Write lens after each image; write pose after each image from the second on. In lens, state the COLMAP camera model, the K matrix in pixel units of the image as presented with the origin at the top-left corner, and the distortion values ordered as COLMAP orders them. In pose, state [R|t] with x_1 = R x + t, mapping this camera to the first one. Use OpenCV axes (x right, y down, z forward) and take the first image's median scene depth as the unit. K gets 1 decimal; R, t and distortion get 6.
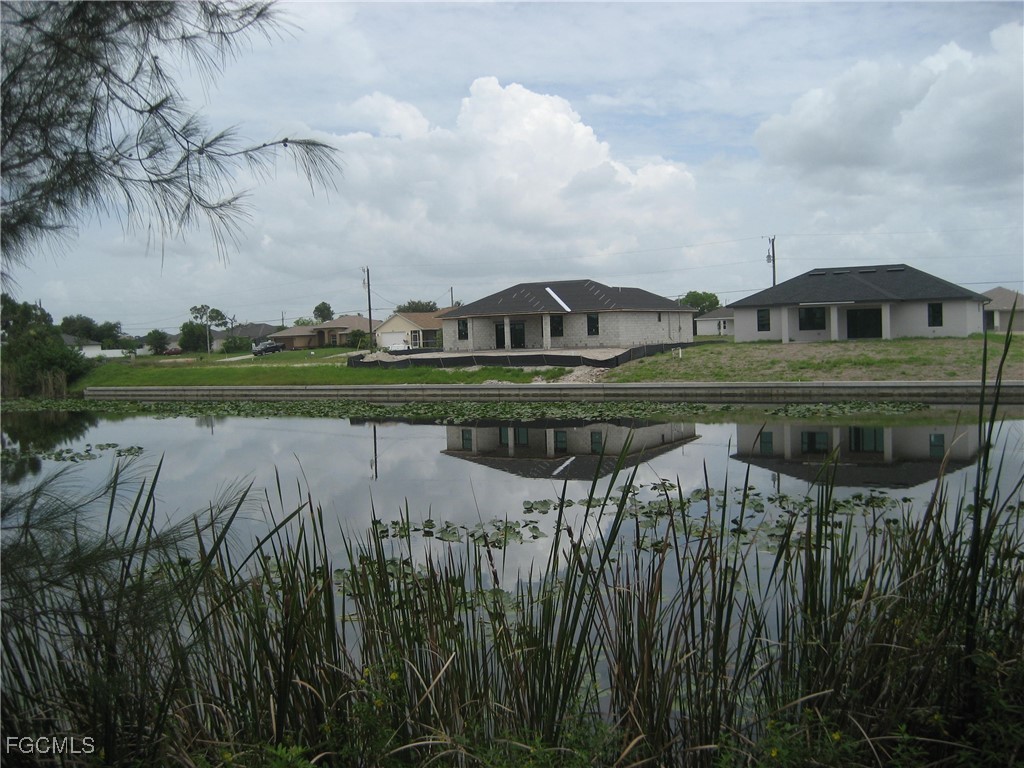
lens RADIAL K [[1063.5, 0, 507.0], [0, 1063.5, 389.1], [0, 0, 1]] dist [-0.147982, 0.196634]
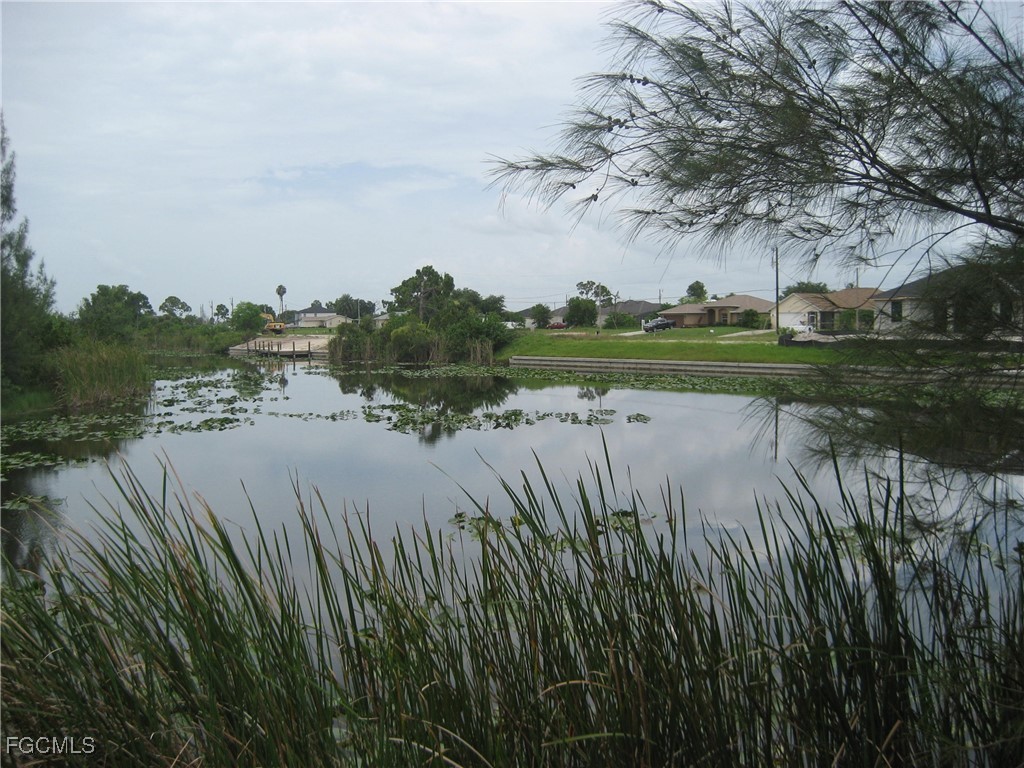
lens RADIAL K [[1063.5, 0, 507.0], [0, 1063.5, 389.1], [0, 0, 1]] dist [-0.147982, 0.196634]
pose [[0.945481, 0.046536, -0.322335, -0.073697], [-0.040310, 0.998850, 0.025967, 0.004465], [0.323172, -0.011558, 0.946270, -0.014403]]
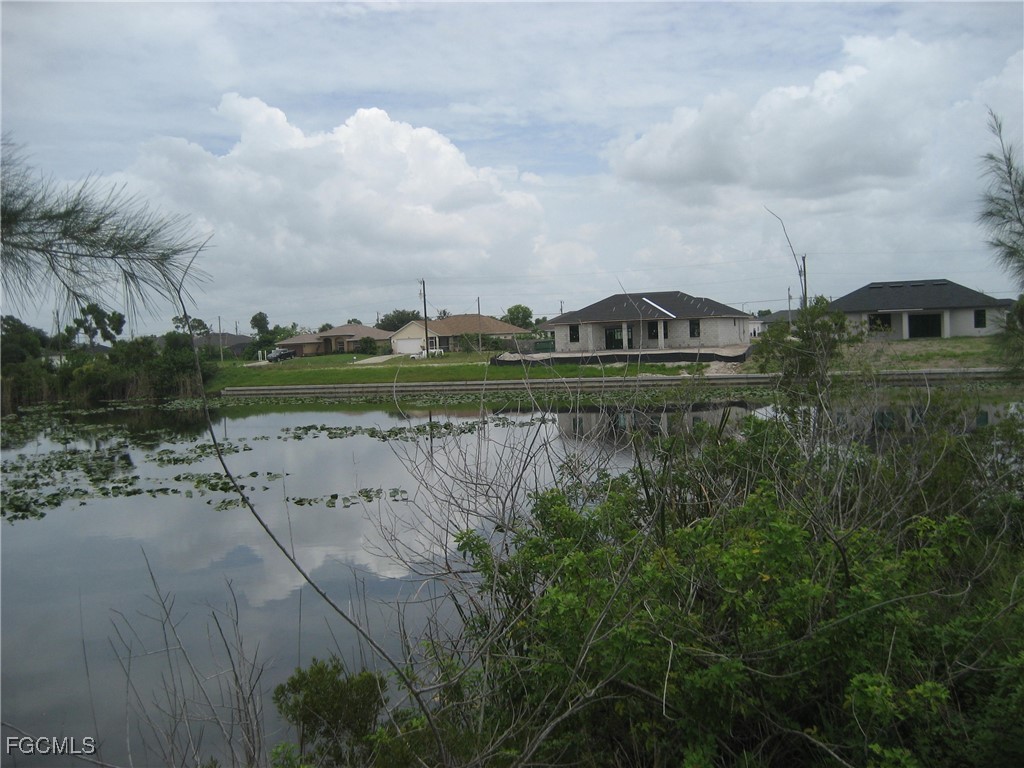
lens RADIAL K [[1063.5, 0, 507.0], [0, 1063.5, 389.1], [0, 0, 1]] dist [-0.147982, 0.196634]
pose [[0.991912, -0.013805, 0.126174, -0.291725], [0.014849, 0.999863, -0.007337, 0.014467], [-0.126055, 0.009151, 0.991981, -0.174297]]
